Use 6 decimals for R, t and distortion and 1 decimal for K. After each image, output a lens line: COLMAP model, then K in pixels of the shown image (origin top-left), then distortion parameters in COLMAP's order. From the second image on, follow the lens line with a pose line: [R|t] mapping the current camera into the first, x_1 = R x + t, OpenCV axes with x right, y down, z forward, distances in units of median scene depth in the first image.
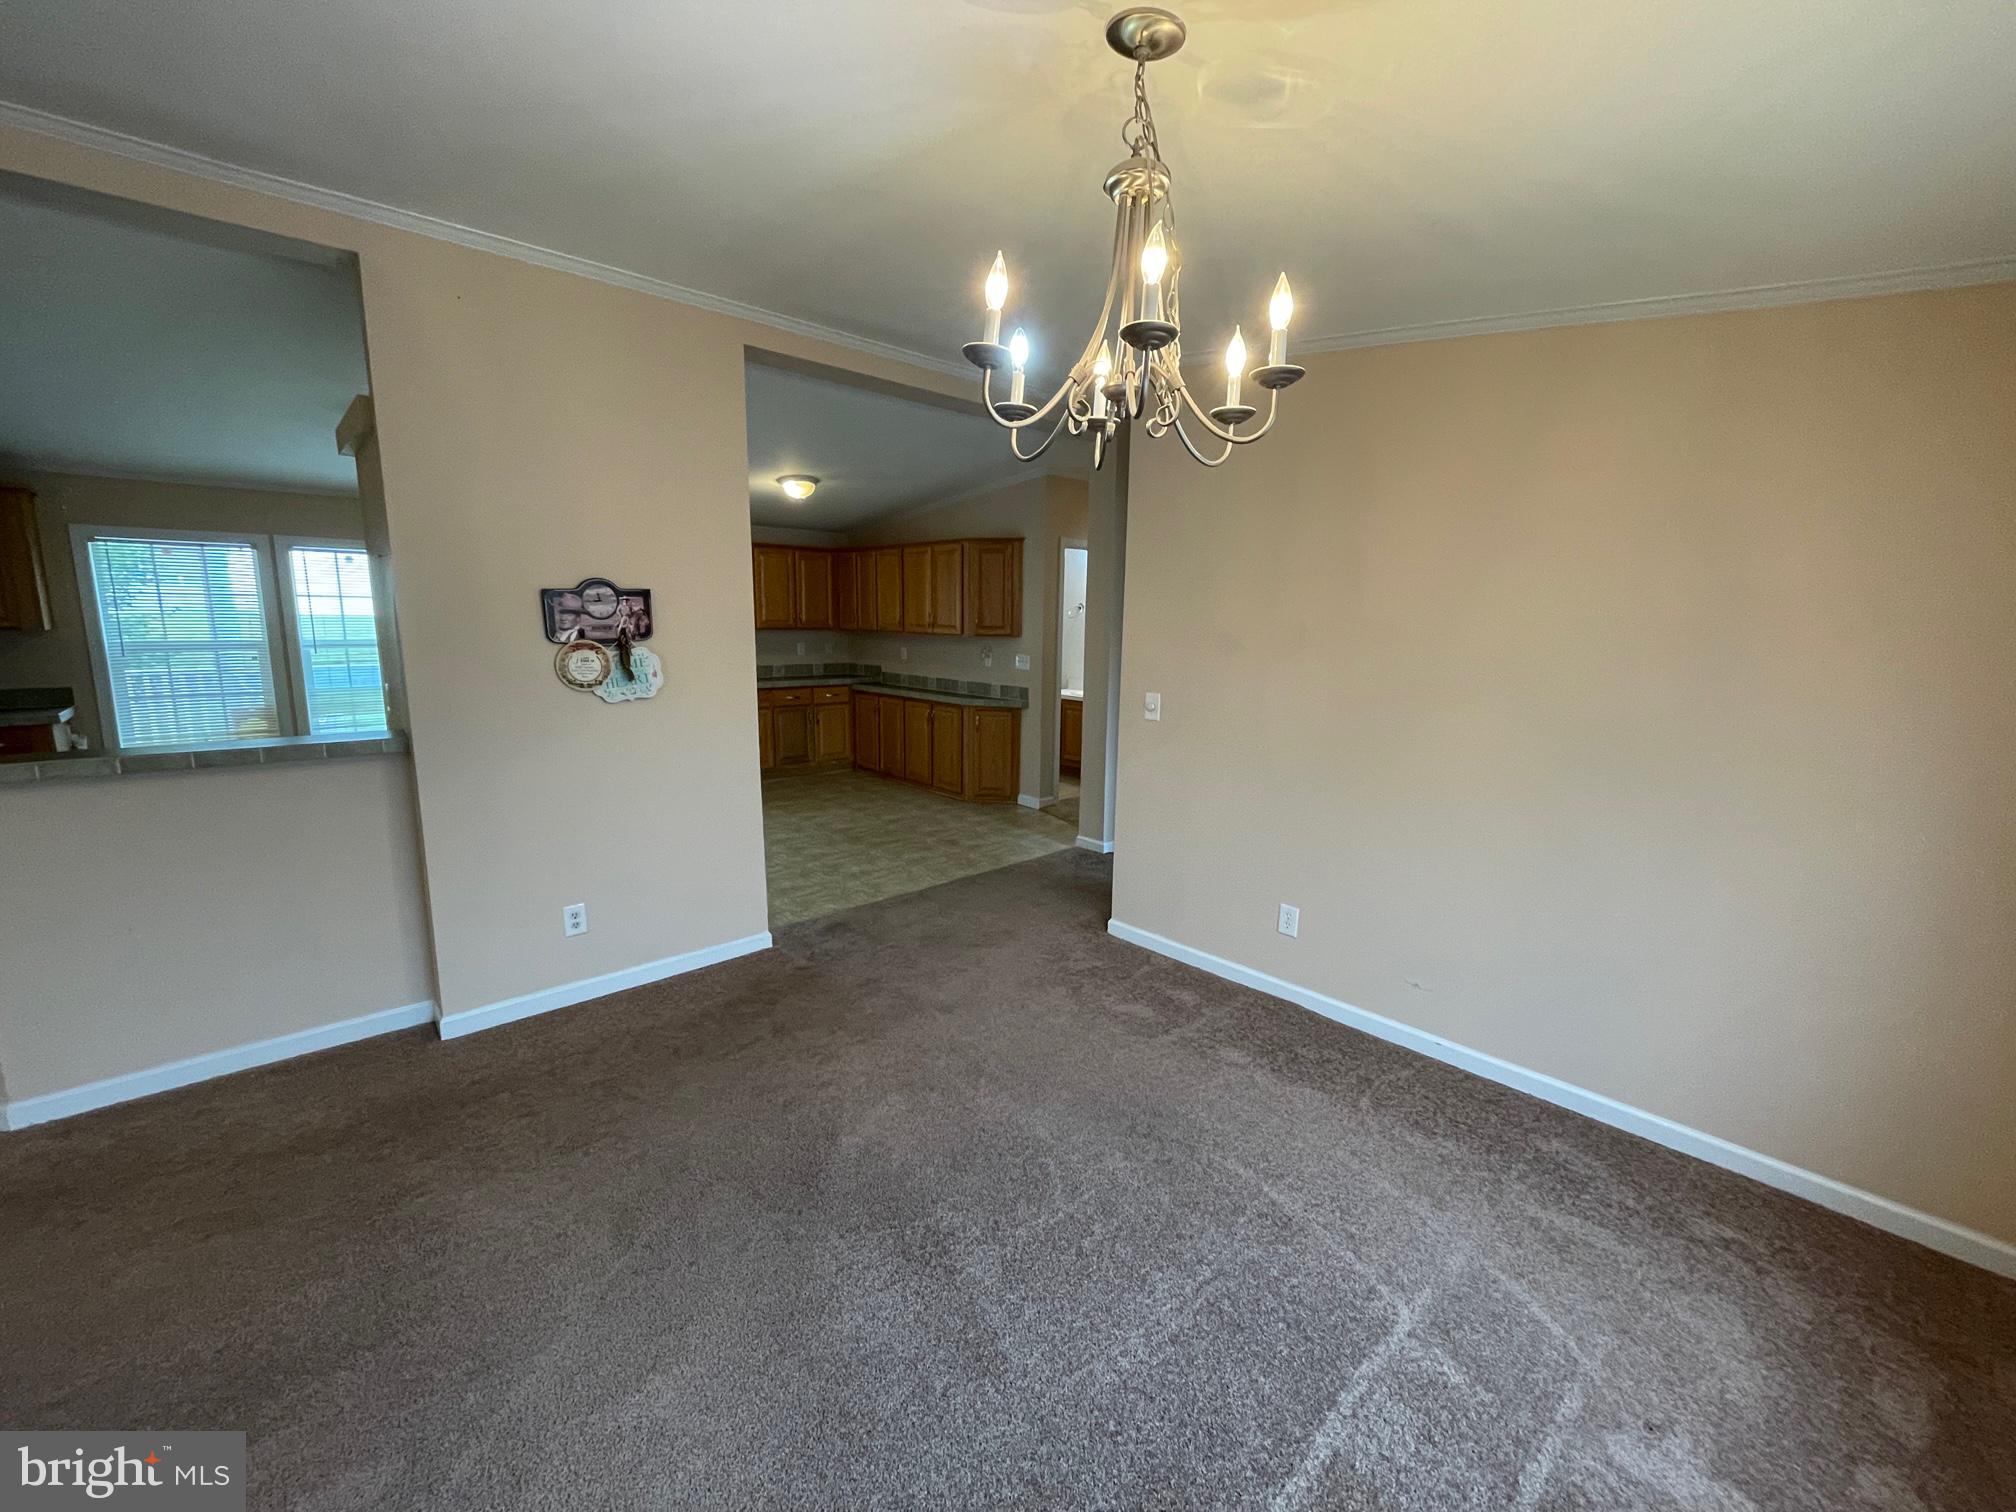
lens RADIAL K [[812.2, 0, 1008.0], [0, 812.2, 756.0], [0, 0, 1]] dist [-0.001482, 0.000163]
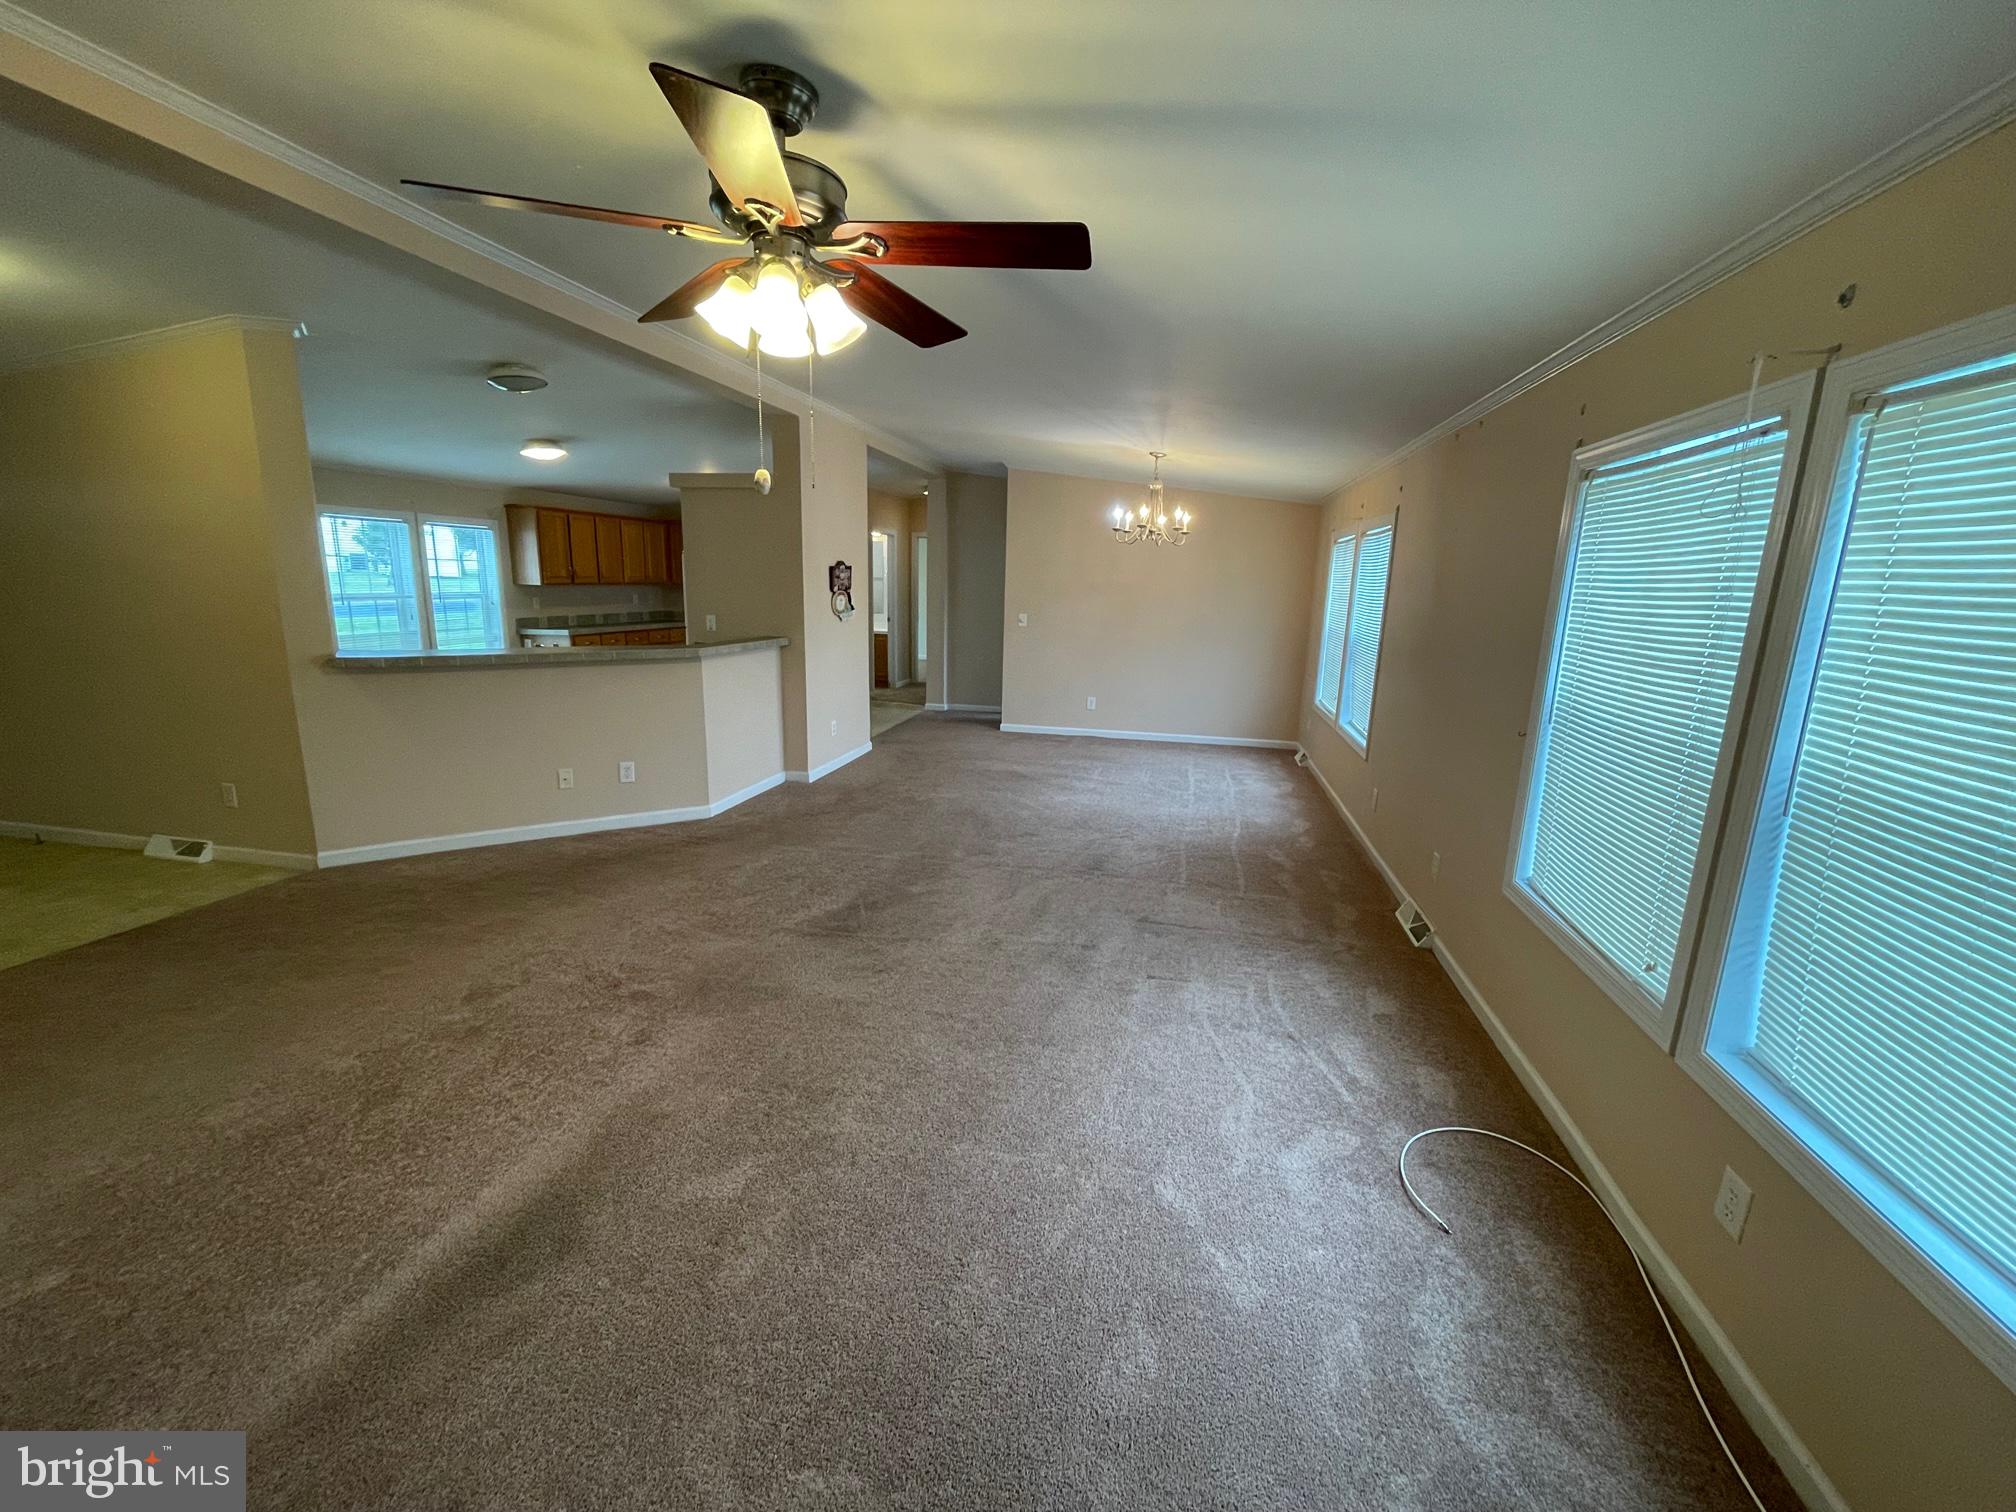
lens RADIAL K [[812.2, 0, 1008.0], [0, 812.2, 756.0], [0, 0, 1]] dist [-0.001482, 0.000163]
pose [[0.817517, -0.118887, 0.563500, -0.624300], [0.087609, 0.992746, 0.082346, 0.066184], [-0.569202, -0.017952, 0.822002, -0.438482]]
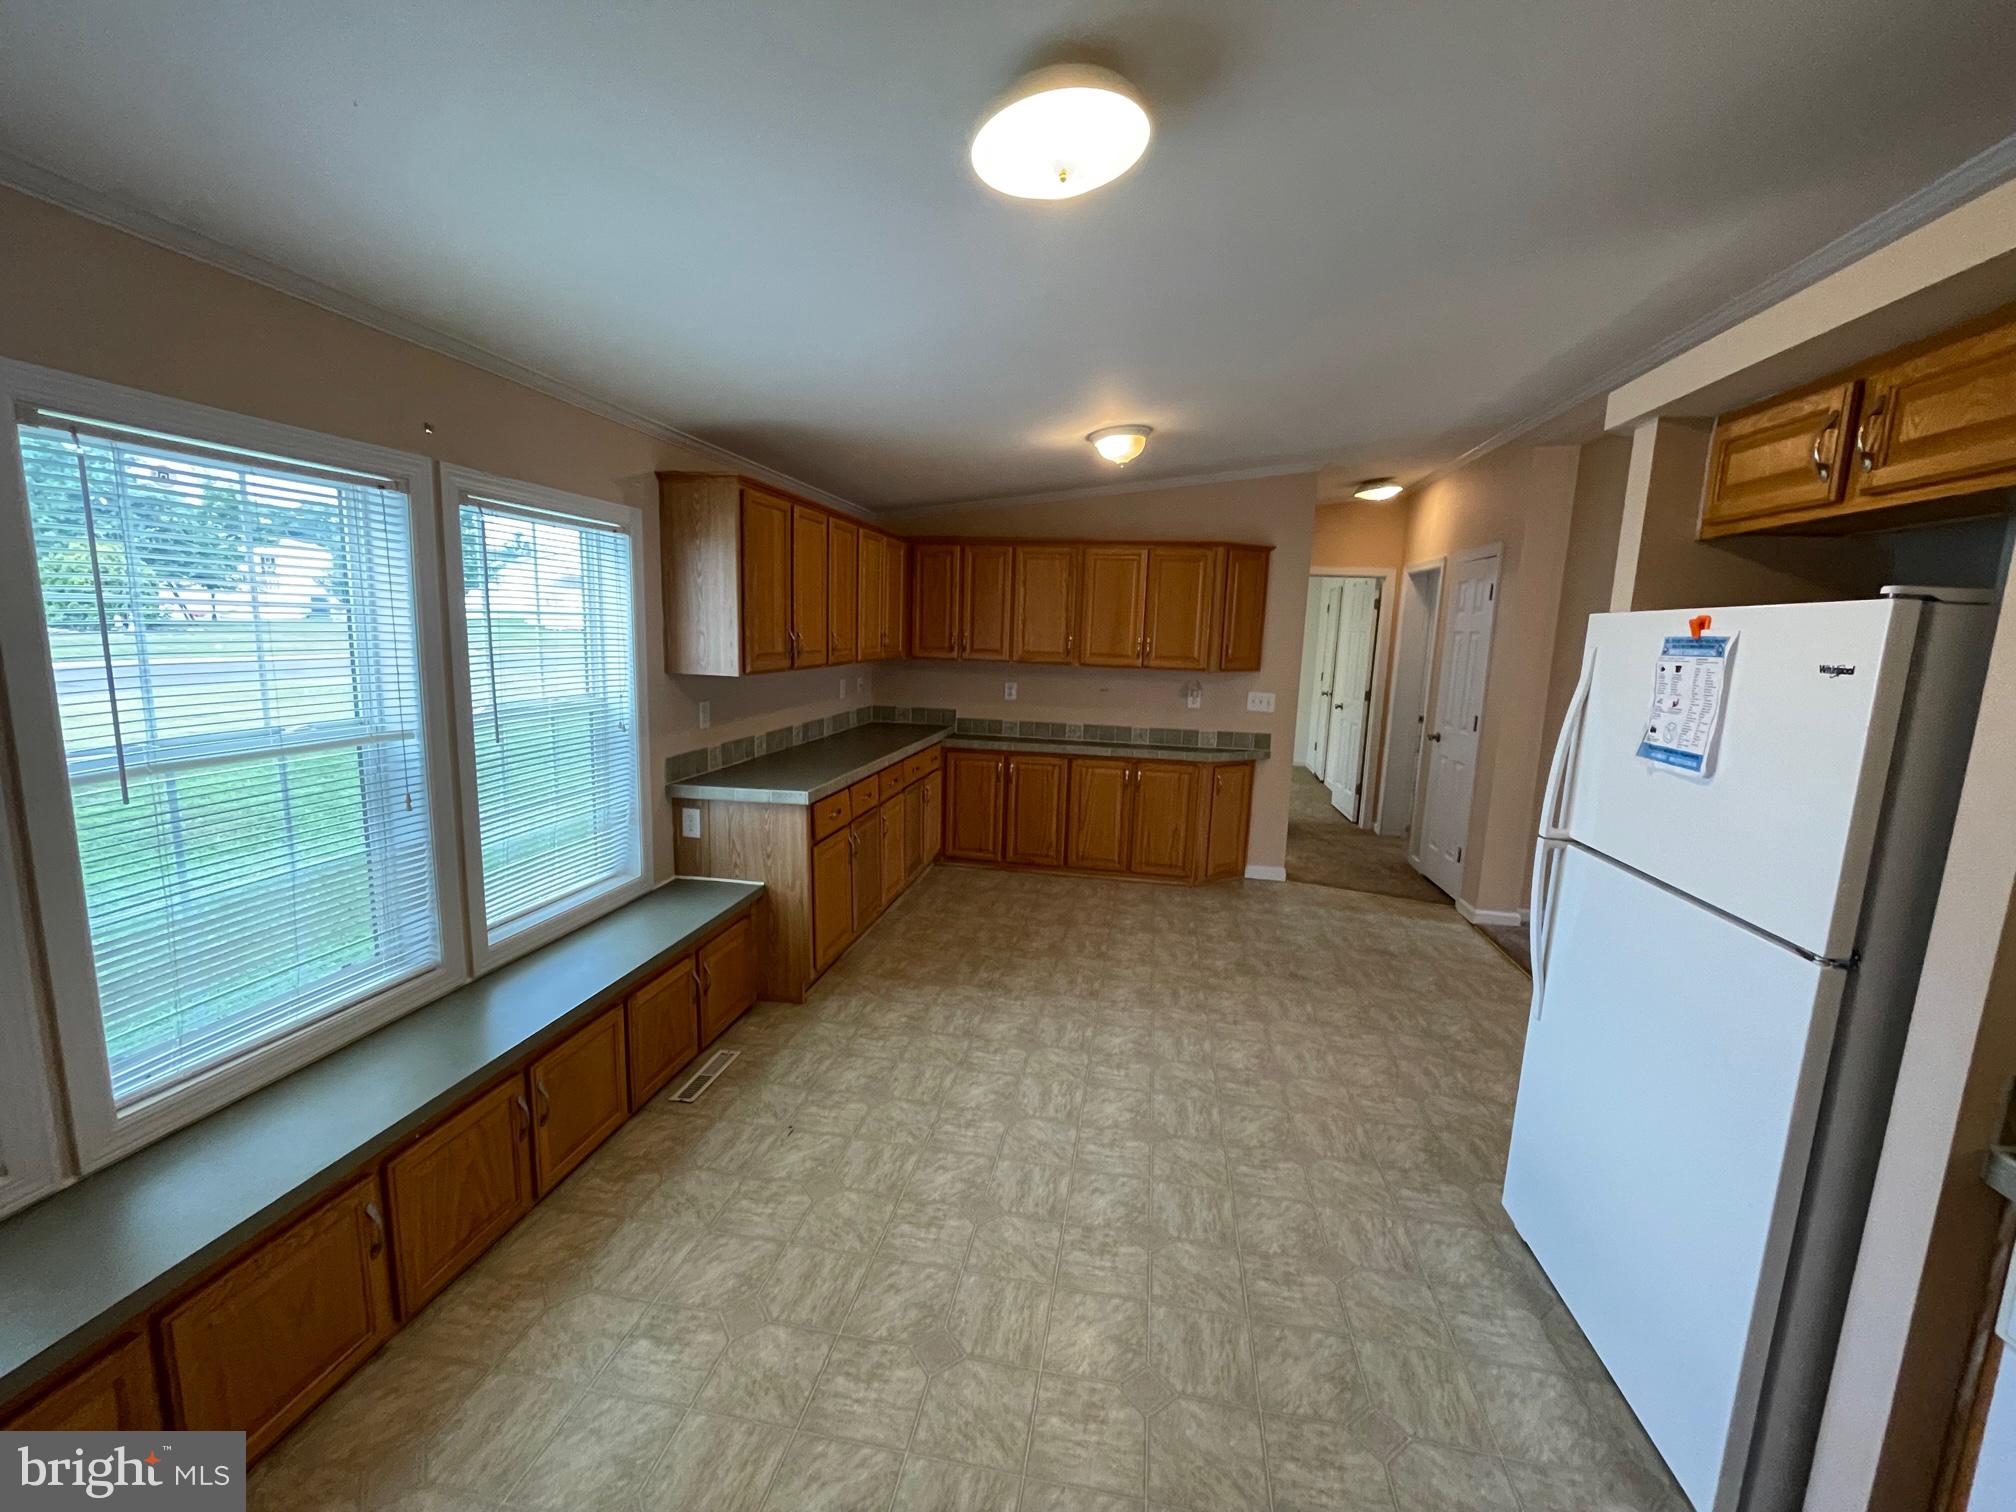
lens RADIAL K [[812.2, 0, 1008.0], [0, 812.2, 756.0], [0, 0, 1]] dist [-0.001482, 0.000163]
pose [[0.798782, -0.084387, 0.595673, -0.642510], [0.084244, 0.996048, 0.028137, -0.103410], [-0.595693, 0.027707, 0.802734, 0.492629]]
